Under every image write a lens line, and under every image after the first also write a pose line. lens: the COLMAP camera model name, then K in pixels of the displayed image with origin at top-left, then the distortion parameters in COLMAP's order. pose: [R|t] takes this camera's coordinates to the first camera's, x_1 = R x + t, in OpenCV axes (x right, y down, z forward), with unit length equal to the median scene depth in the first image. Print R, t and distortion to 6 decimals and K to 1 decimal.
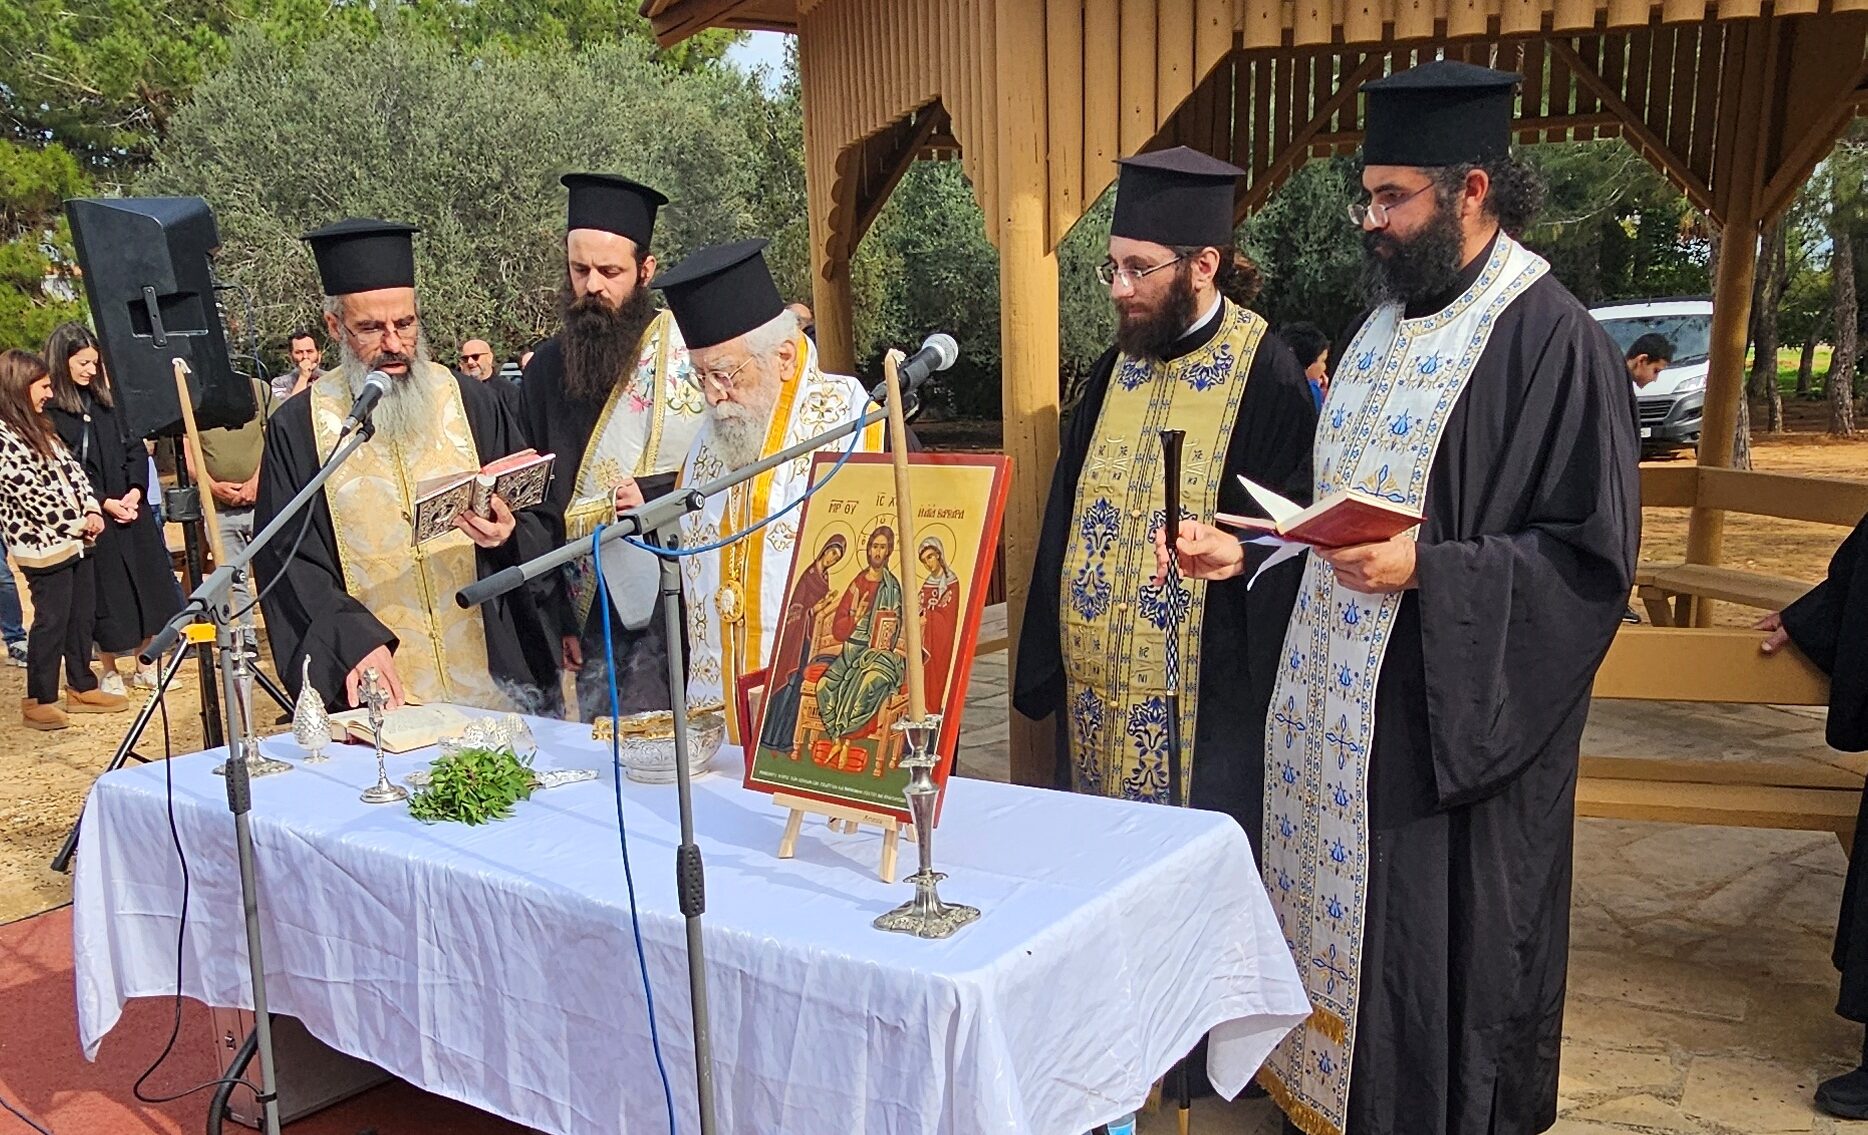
lens RADIAL K [[1038.2, 0, 922.9], [0, 1038.2, 553.0], [0, 0, 1]] dist [0.007070, 0.000110]
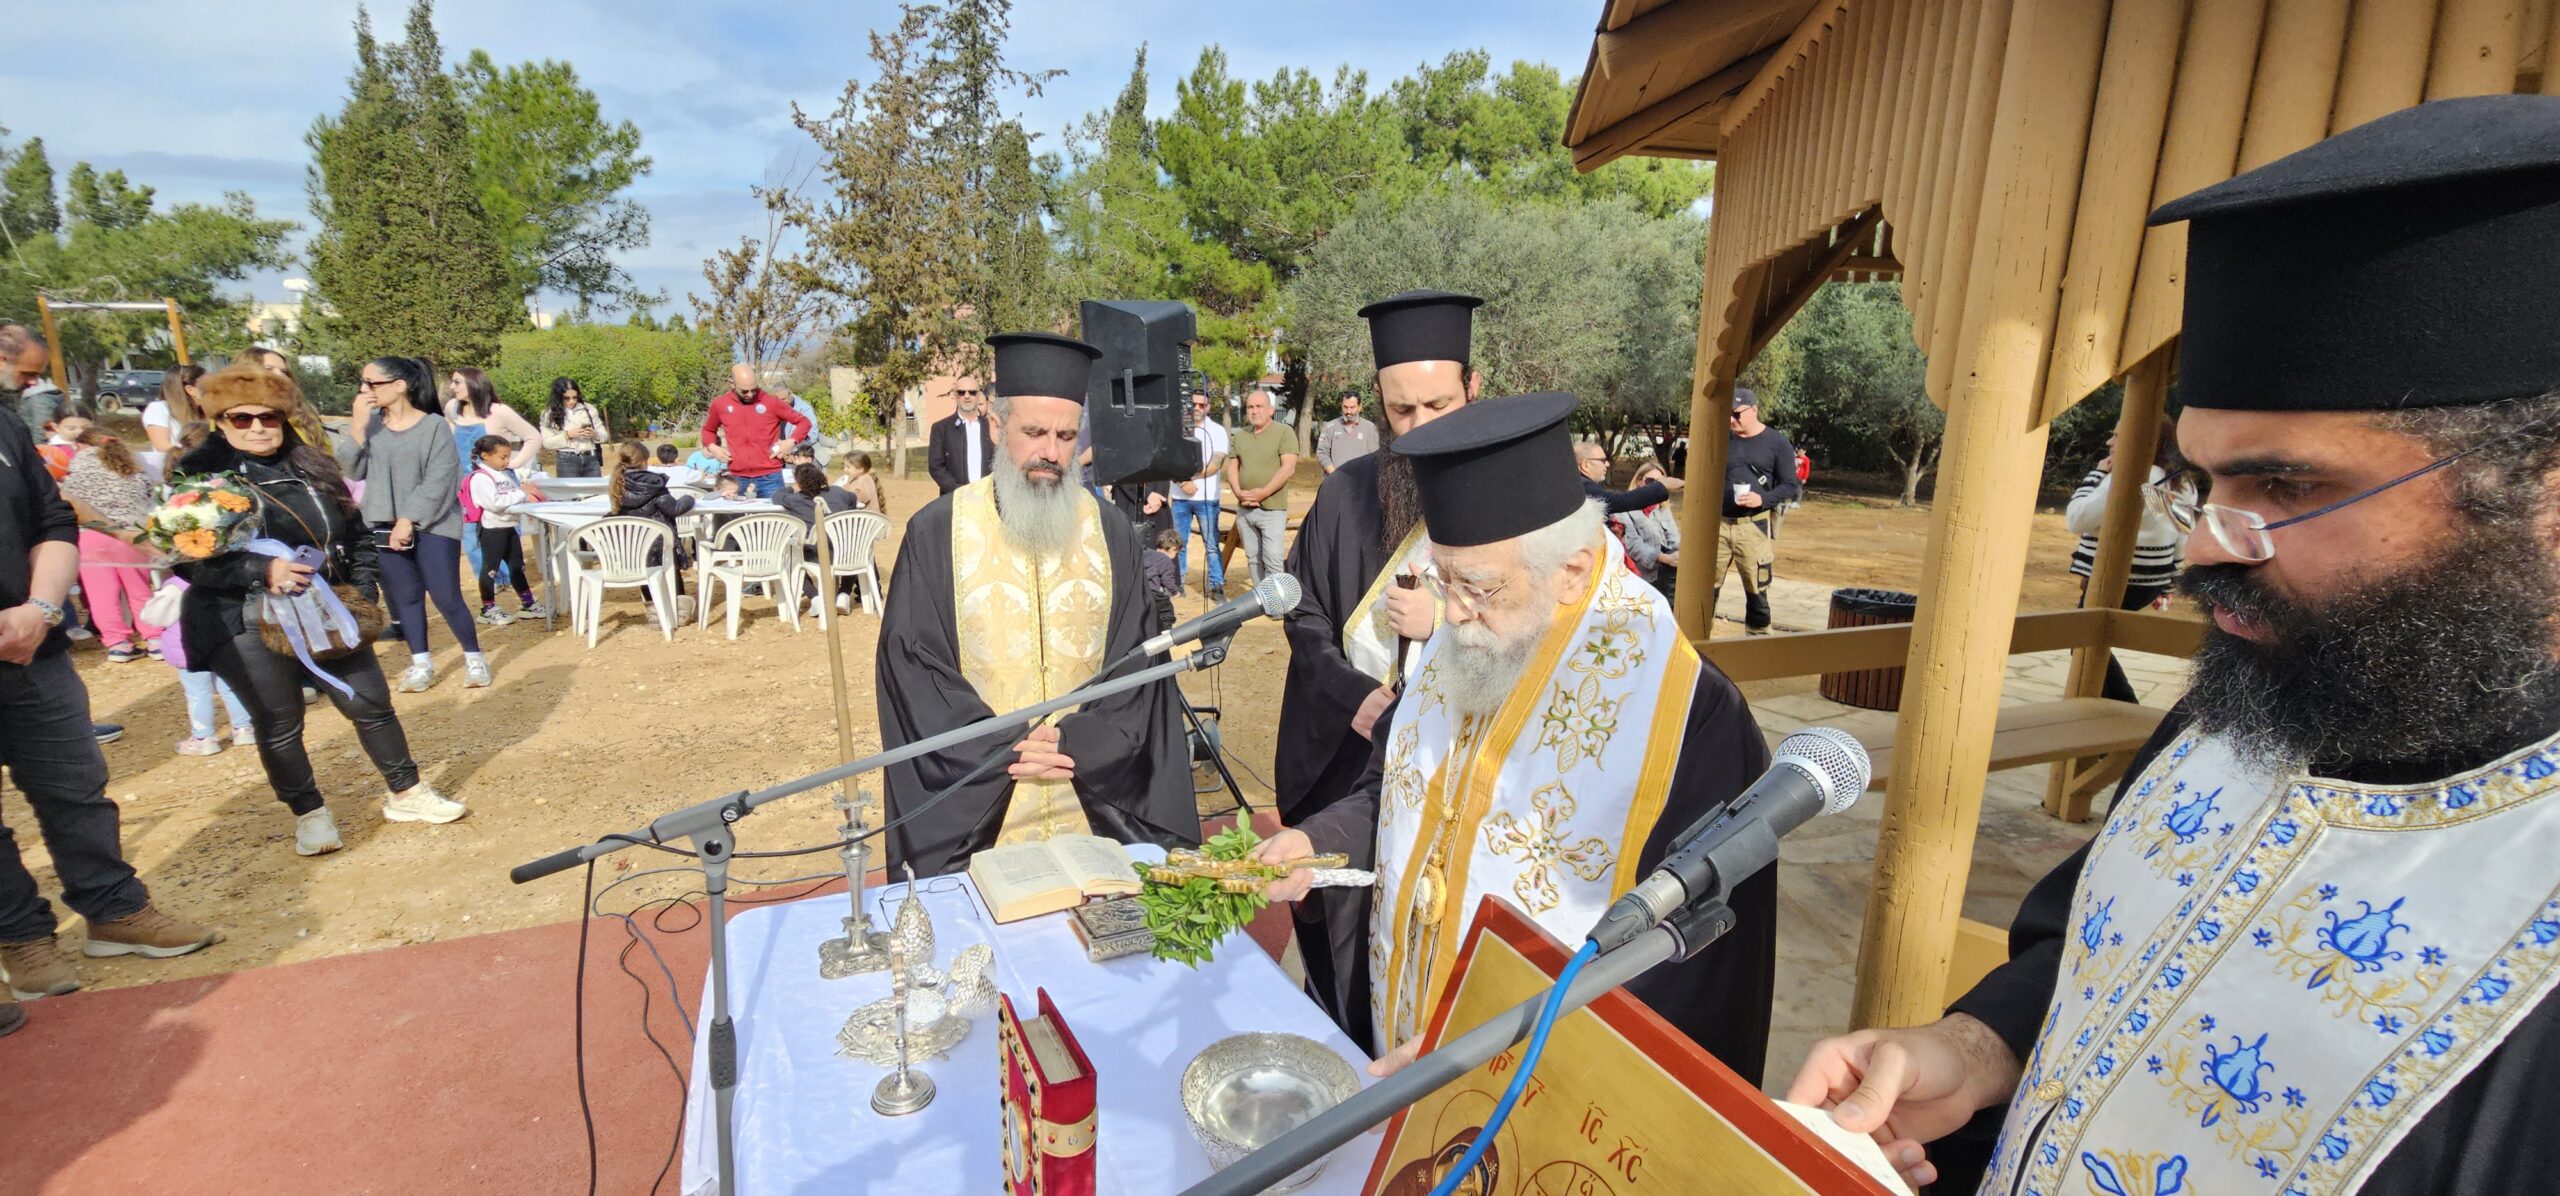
lens RADIAL K [[1055.0, 0, 1259.8], [0, 1055.0, 597.9], [0, 0, 1]] dist [0.001906, -0.001939]
pose [[0.885720, 0.152098, -0.438596, 0.004168], [-0.180856, 0.983210, -0.024267, 0.185054], [0.427541, 0.100816, 0.898357, -0.483213]]
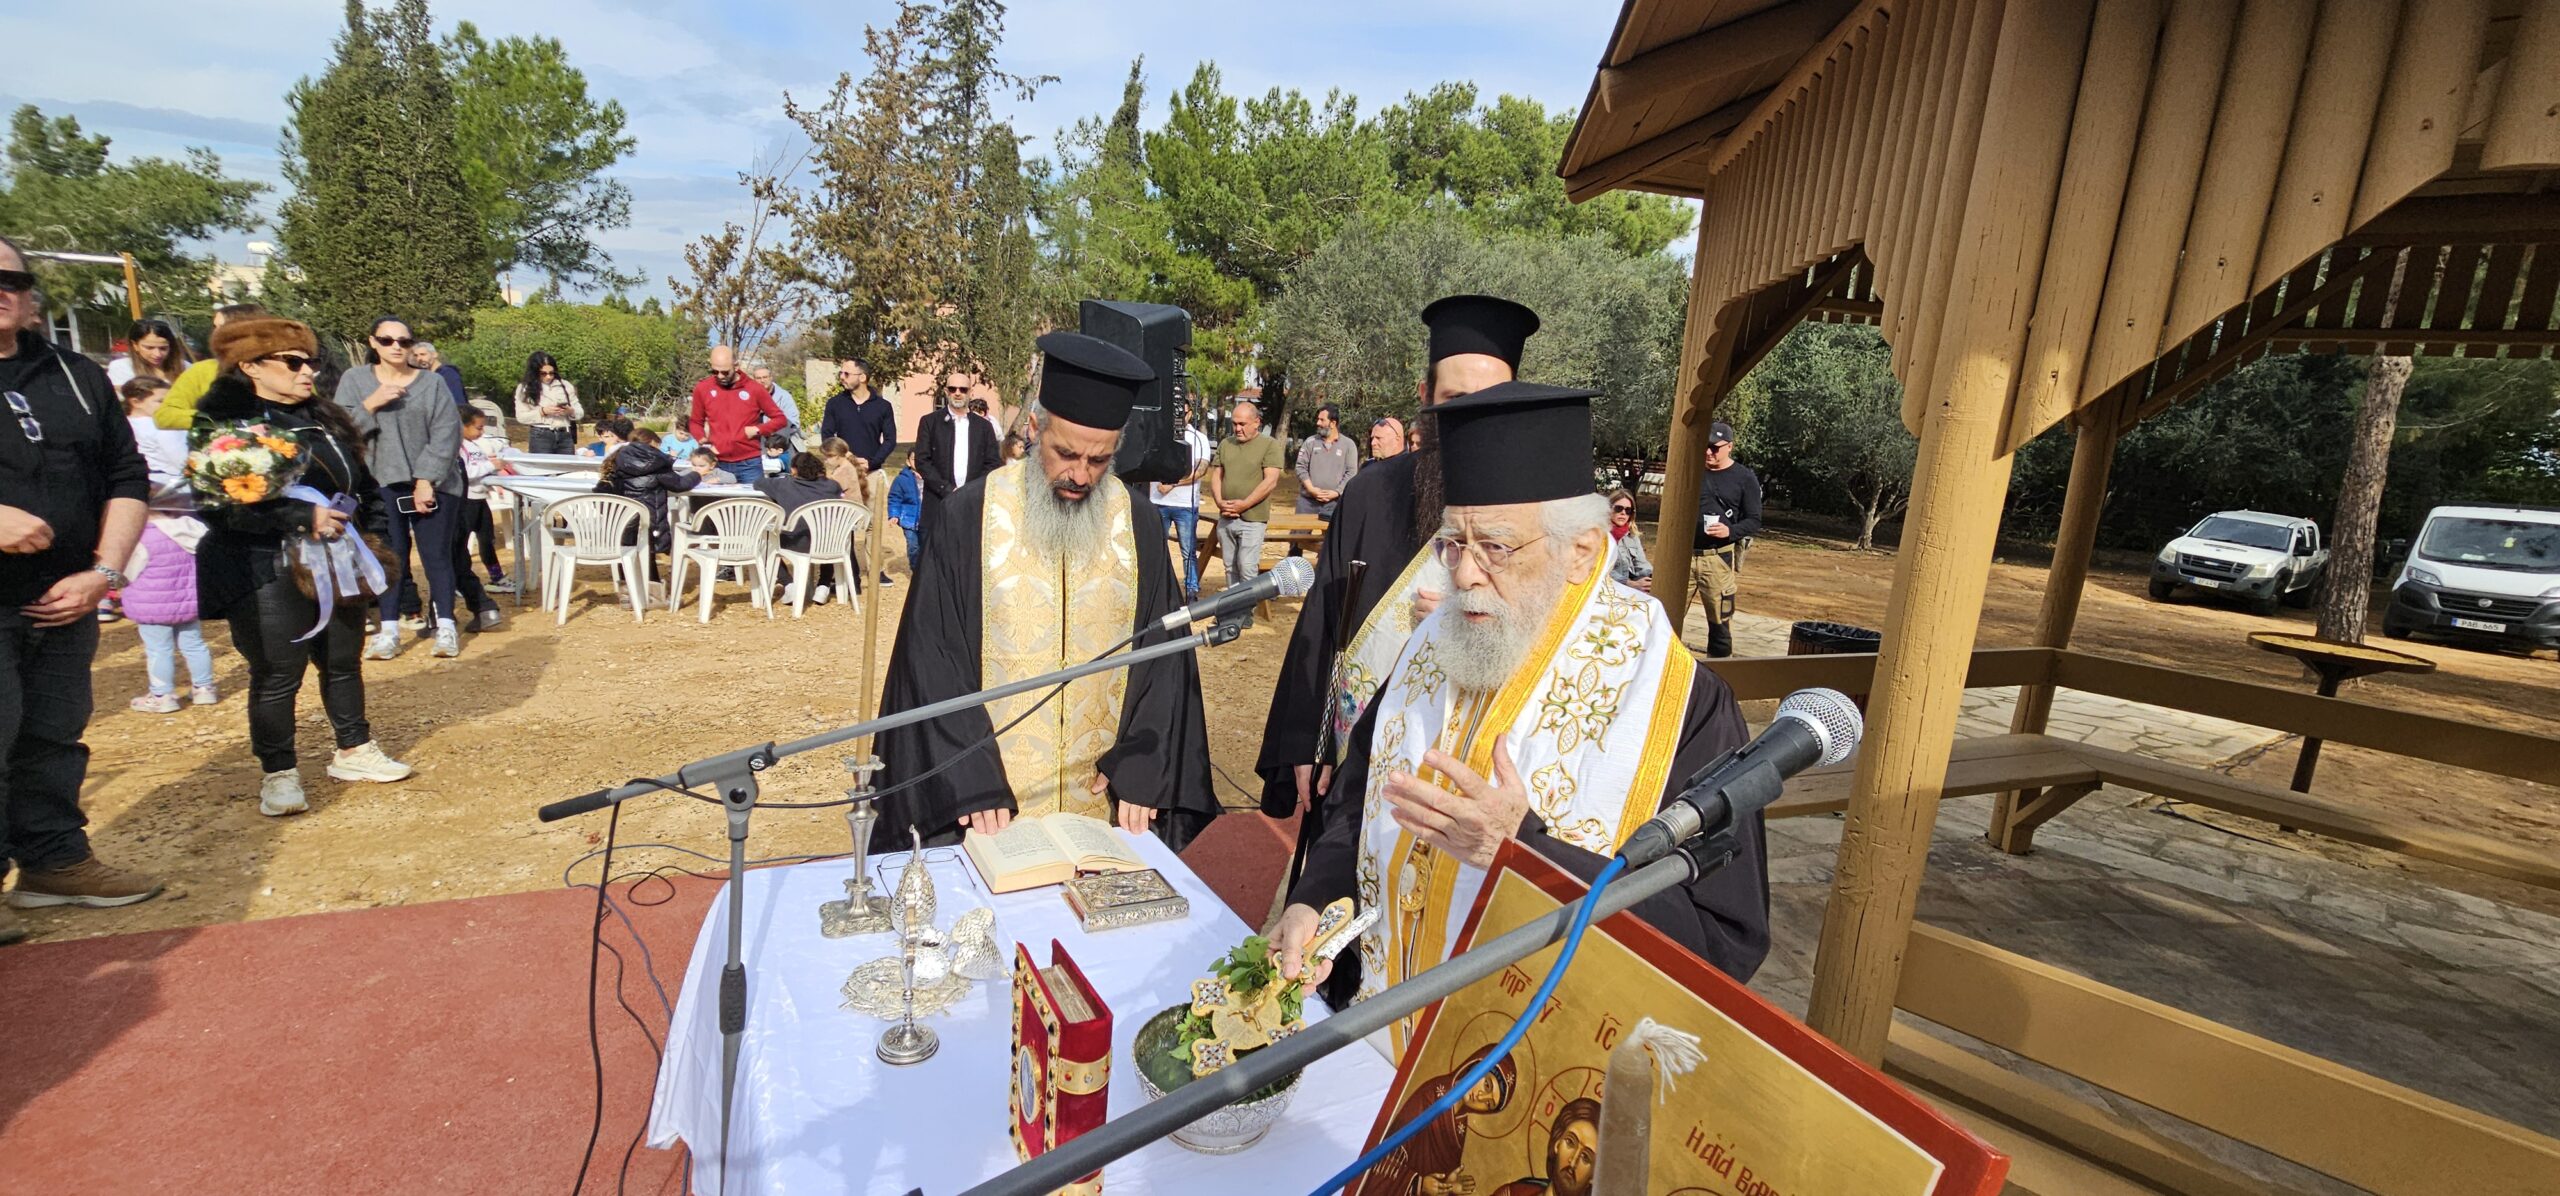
lens RADIAL K [[1055.0, 0, 1258.0], [0, 1055.0, 595.9], [0, 0, 1]] dist [0.001906, -0.001939]
pose [[0.891402, 0.185062, -0.413709, 0.003064], [-0.223618, 0.973576, -0.046317, 0.187969], [0.394205, 0.133800, 0.909230, -0.487246]]
